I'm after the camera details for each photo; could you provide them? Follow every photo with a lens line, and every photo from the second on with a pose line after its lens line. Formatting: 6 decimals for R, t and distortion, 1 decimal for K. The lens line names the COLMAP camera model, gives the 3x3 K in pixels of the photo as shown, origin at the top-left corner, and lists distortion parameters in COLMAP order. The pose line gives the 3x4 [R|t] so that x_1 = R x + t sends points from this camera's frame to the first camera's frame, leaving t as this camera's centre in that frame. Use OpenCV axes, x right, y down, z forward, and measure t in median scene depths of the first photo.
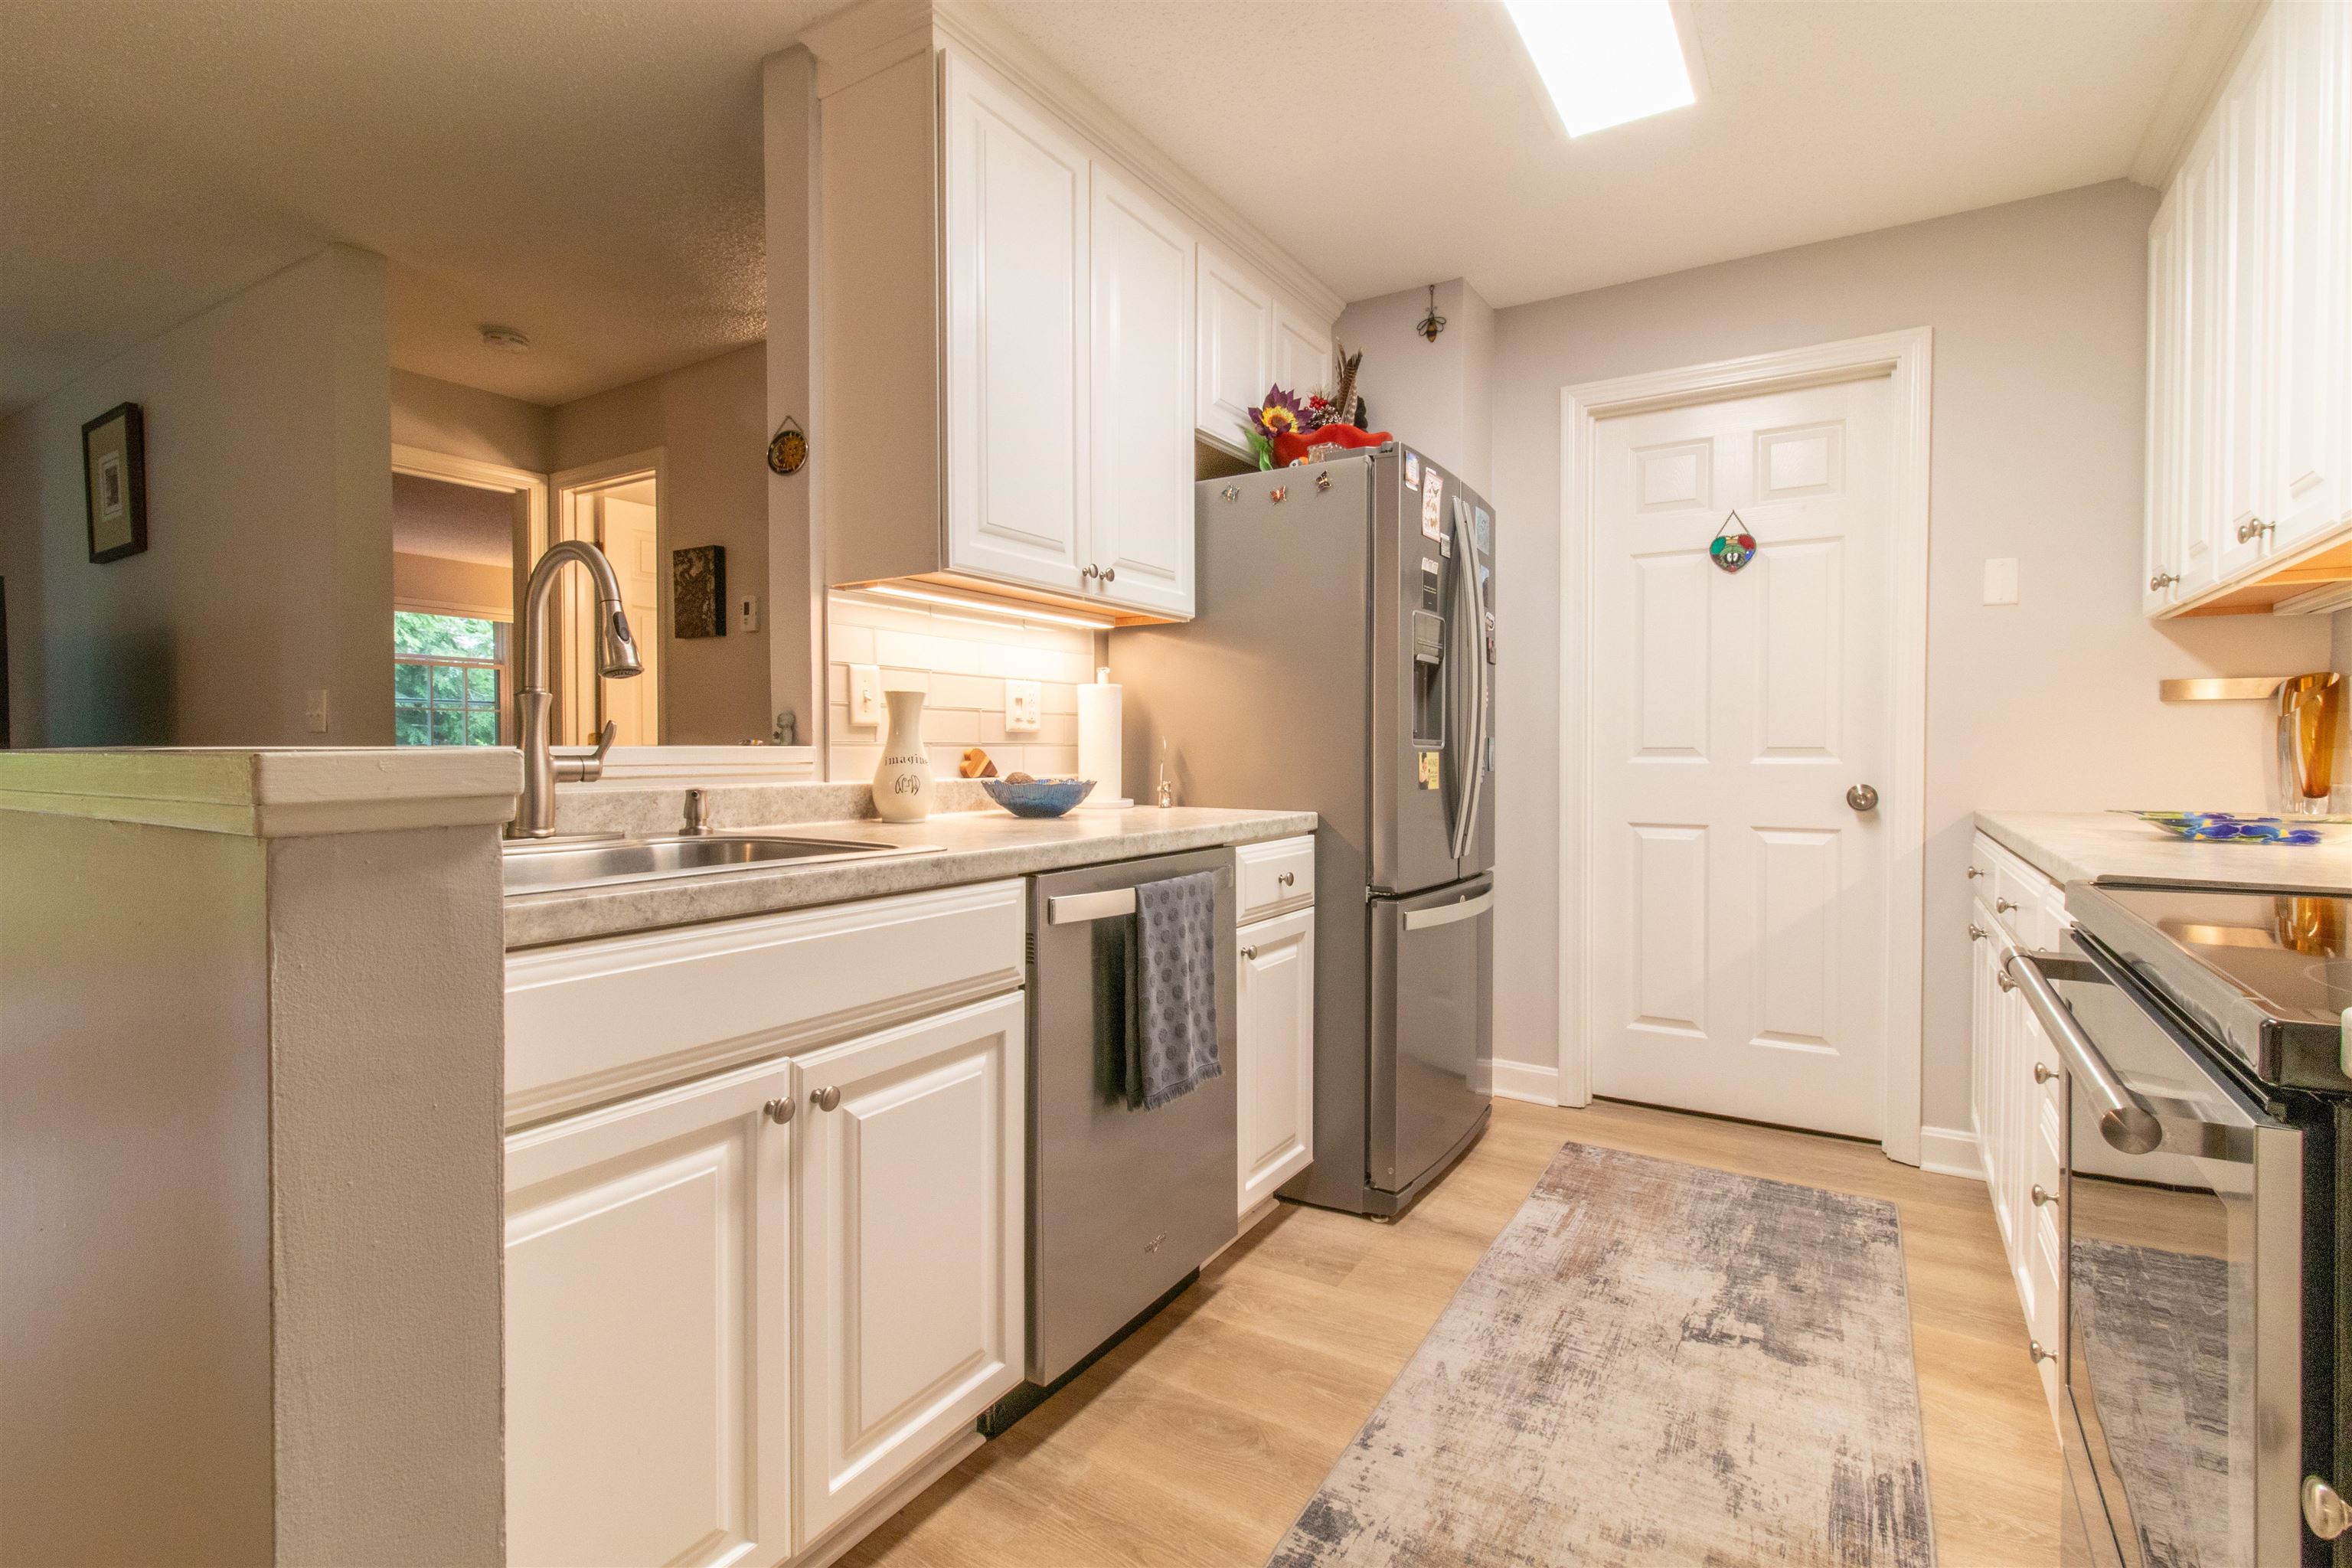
lens RADIAL K [[1083.5, 0, 1206.4], [0, 1083.5, 765.7], [0, 0, 1]] dist [0.008349, -0.000887]
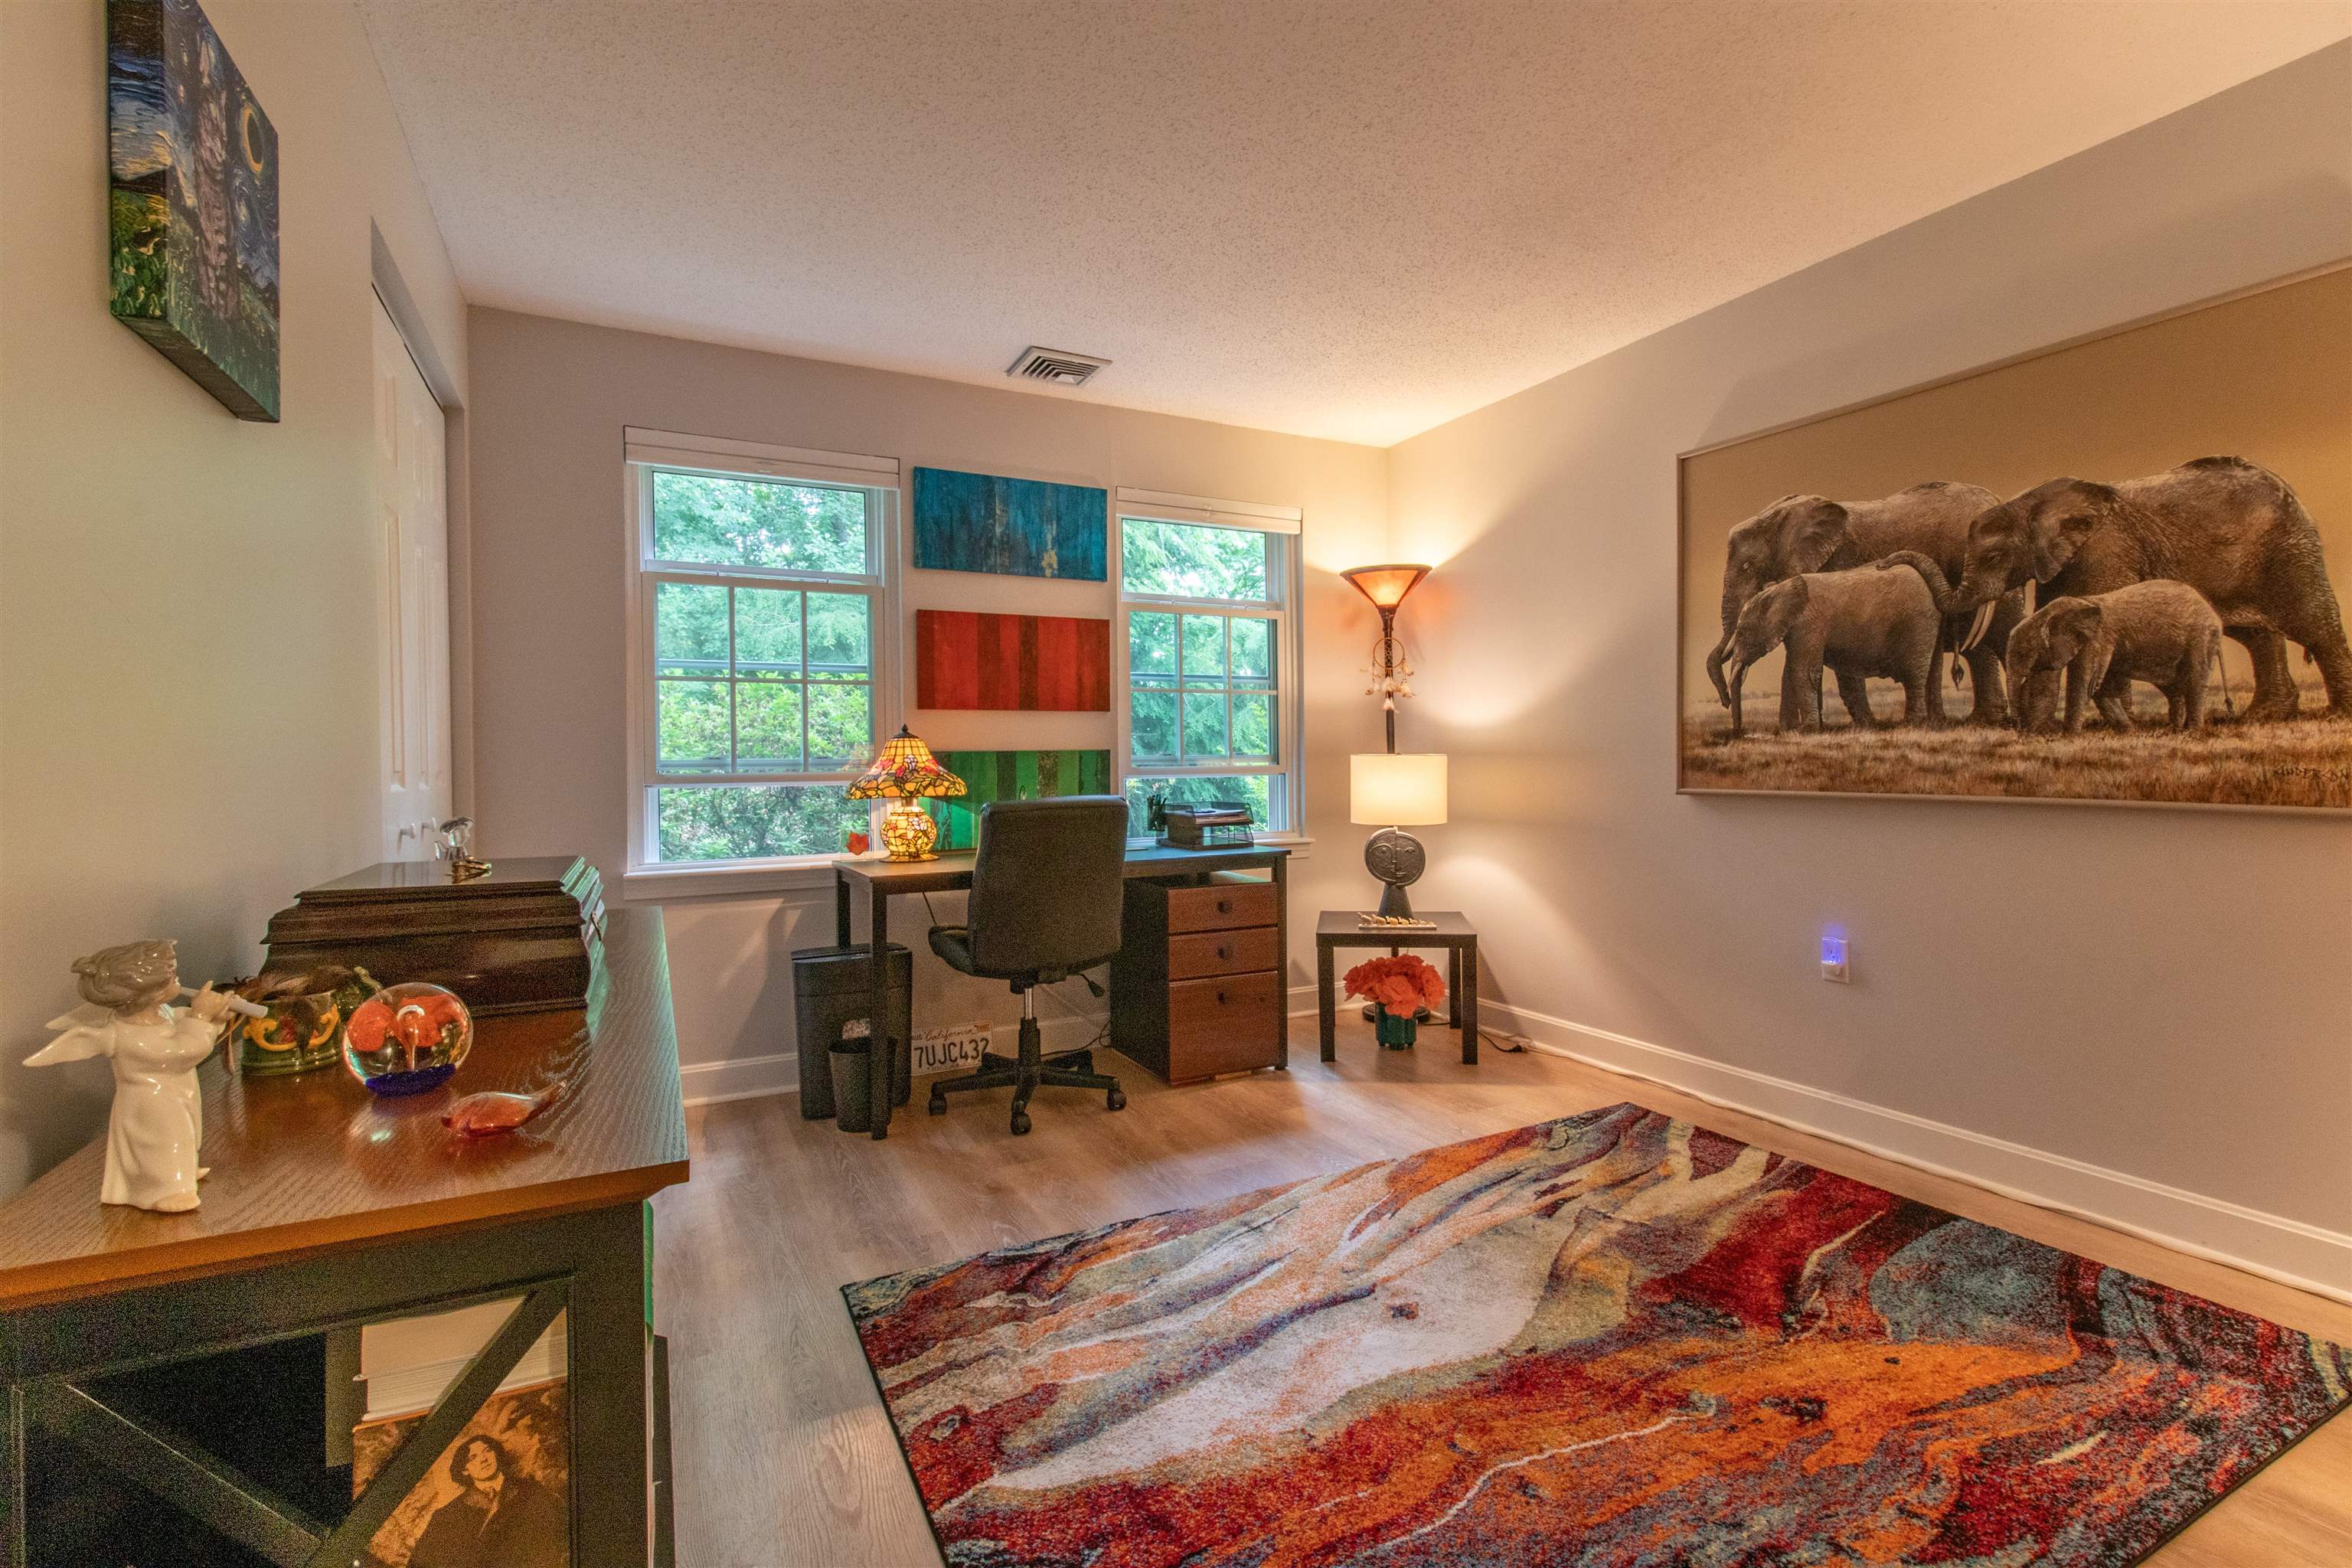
lens RADIAL K [[1076.6, 0, 1193.9], [0, 1076.6, 779.7], [0, 0, 1]] dist [0.002318, -0.000170]
pose [[0.849188, -0.000831, -0.528091, -1.248603], [0.005175, 0.999964, 0.006749, -0.027432], [0.528066, -0.008464, 0.849161, 1.611909]]
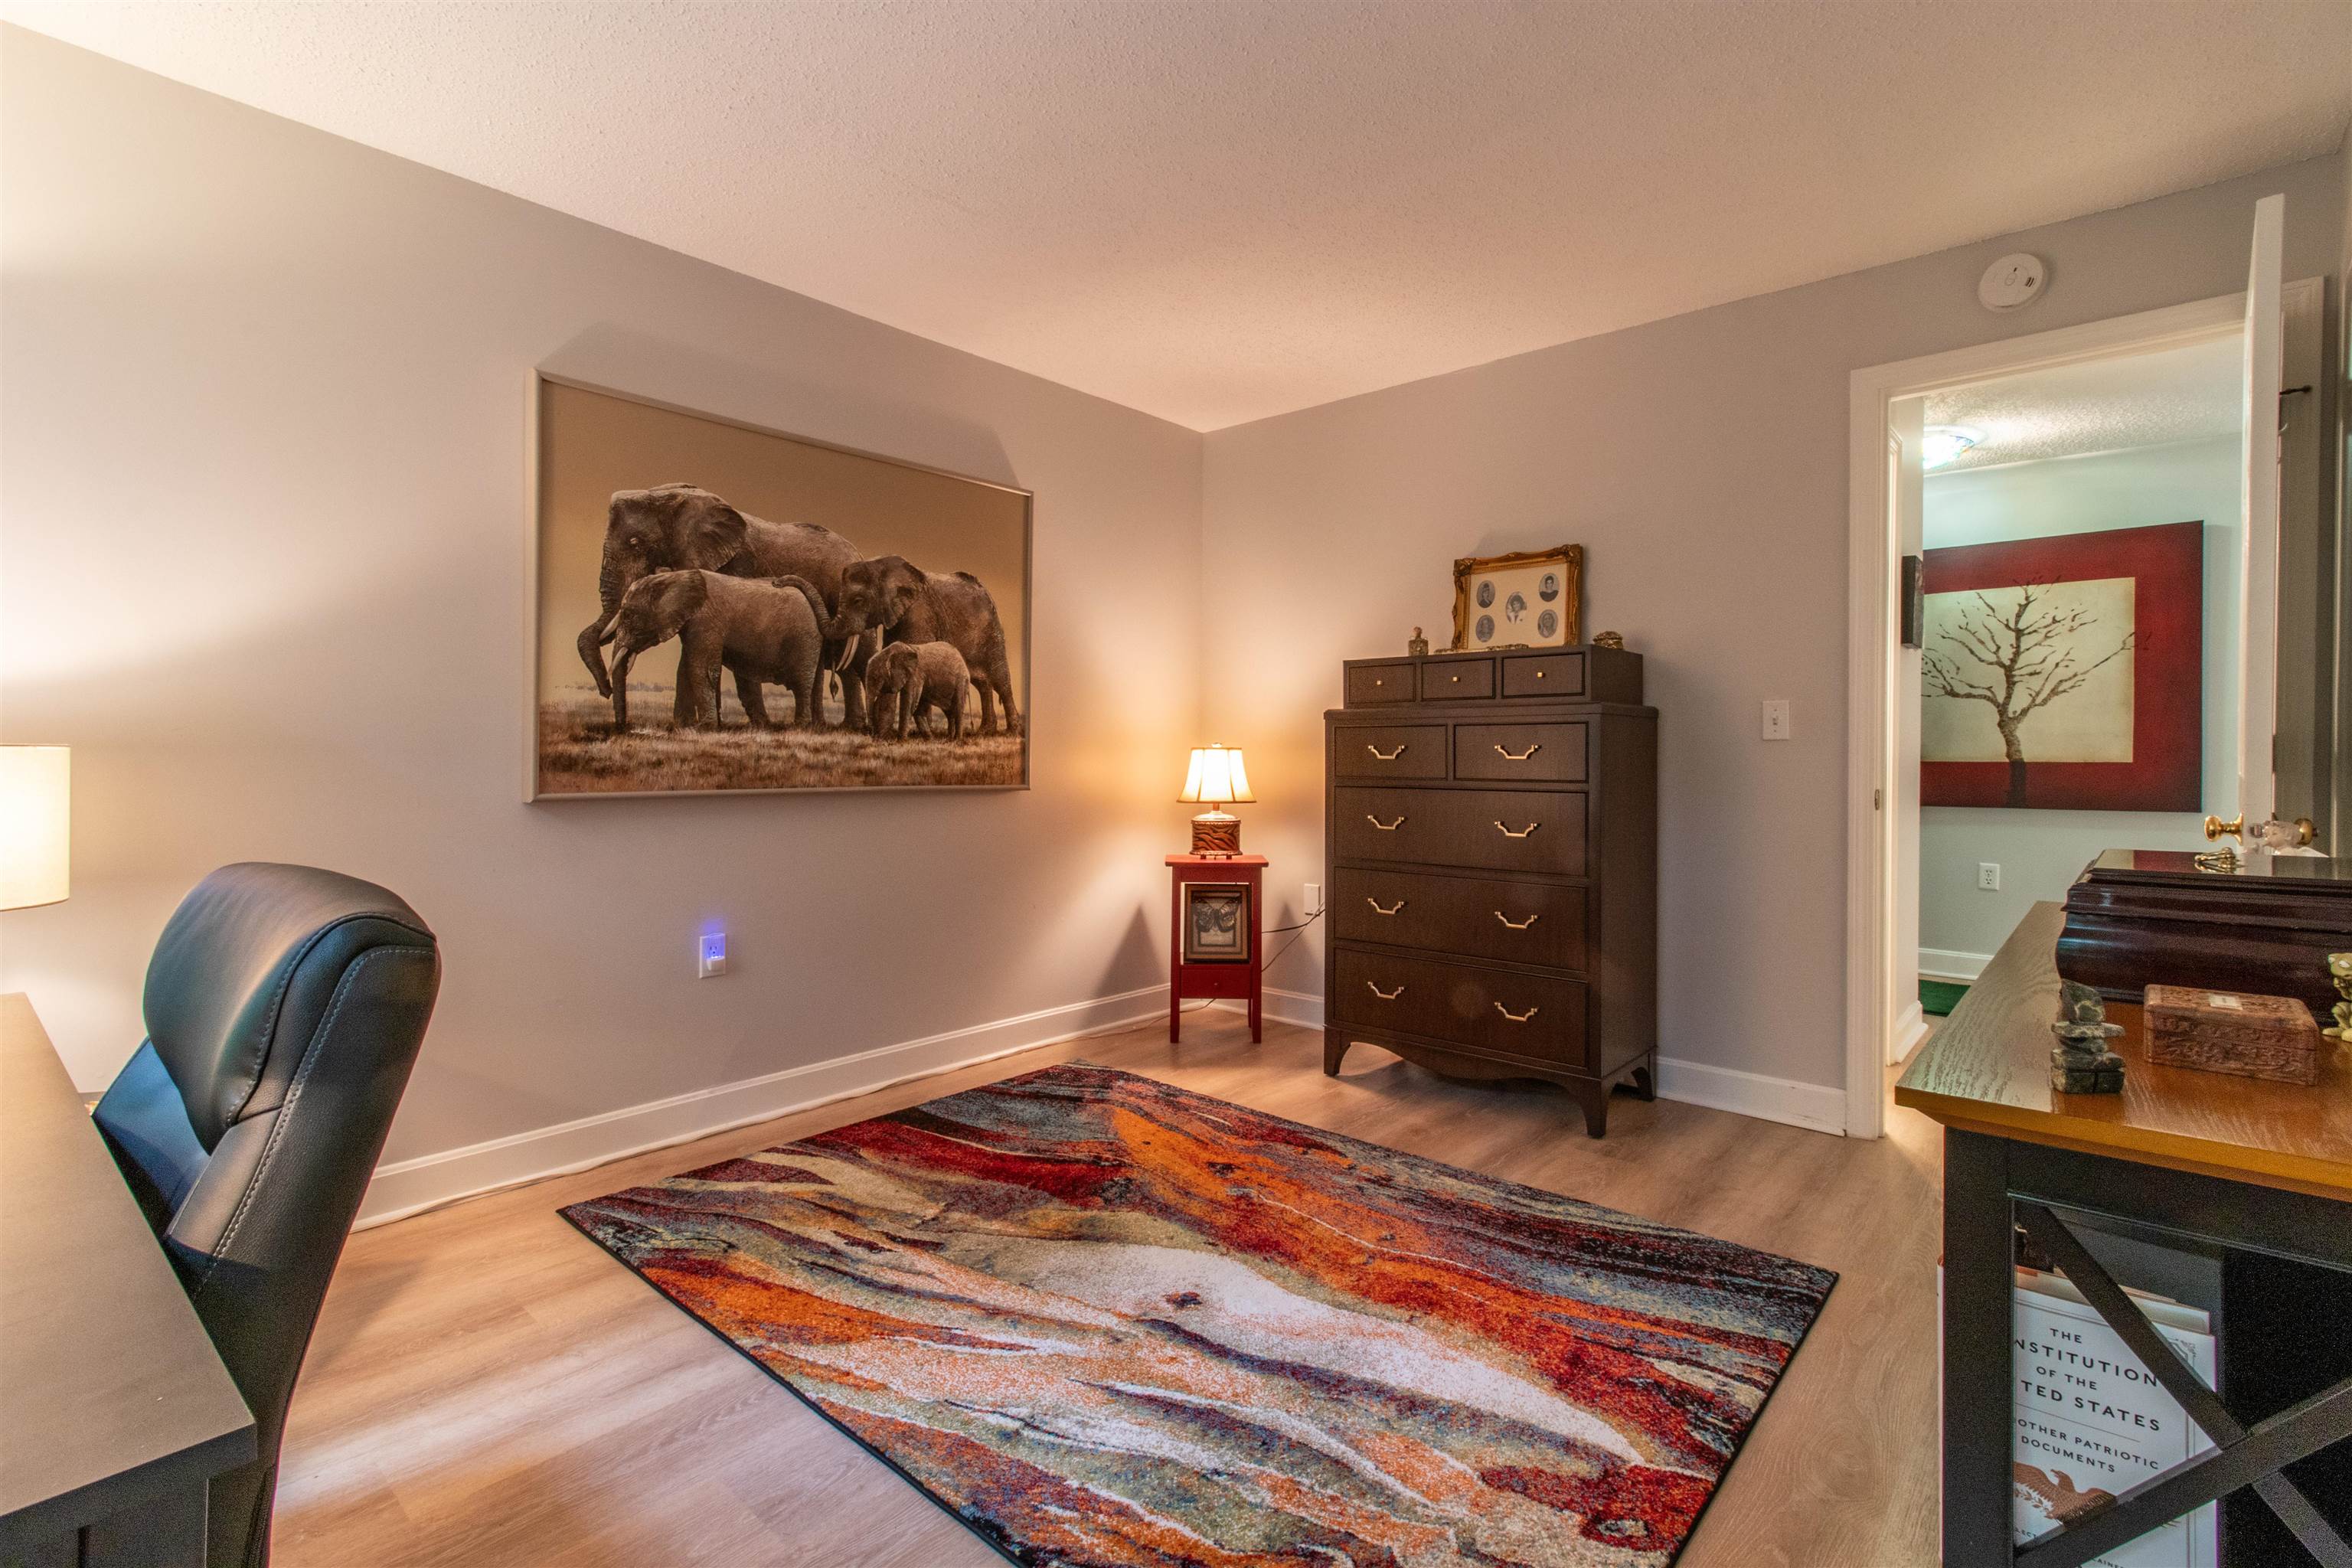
lens RADIAL K [[1083.5, 0, 1216.9], [0, 1083.5, 768.6], [0, 0, 1]] dist [0.008349, -0.000887]
pose [[0.163806, -0.016013, 0.986363, -2.479295], [0.012187, 0.999825, 0.014208, -0.037318], [-0.986417, 0.009693, 0.163972, 2.290058]]
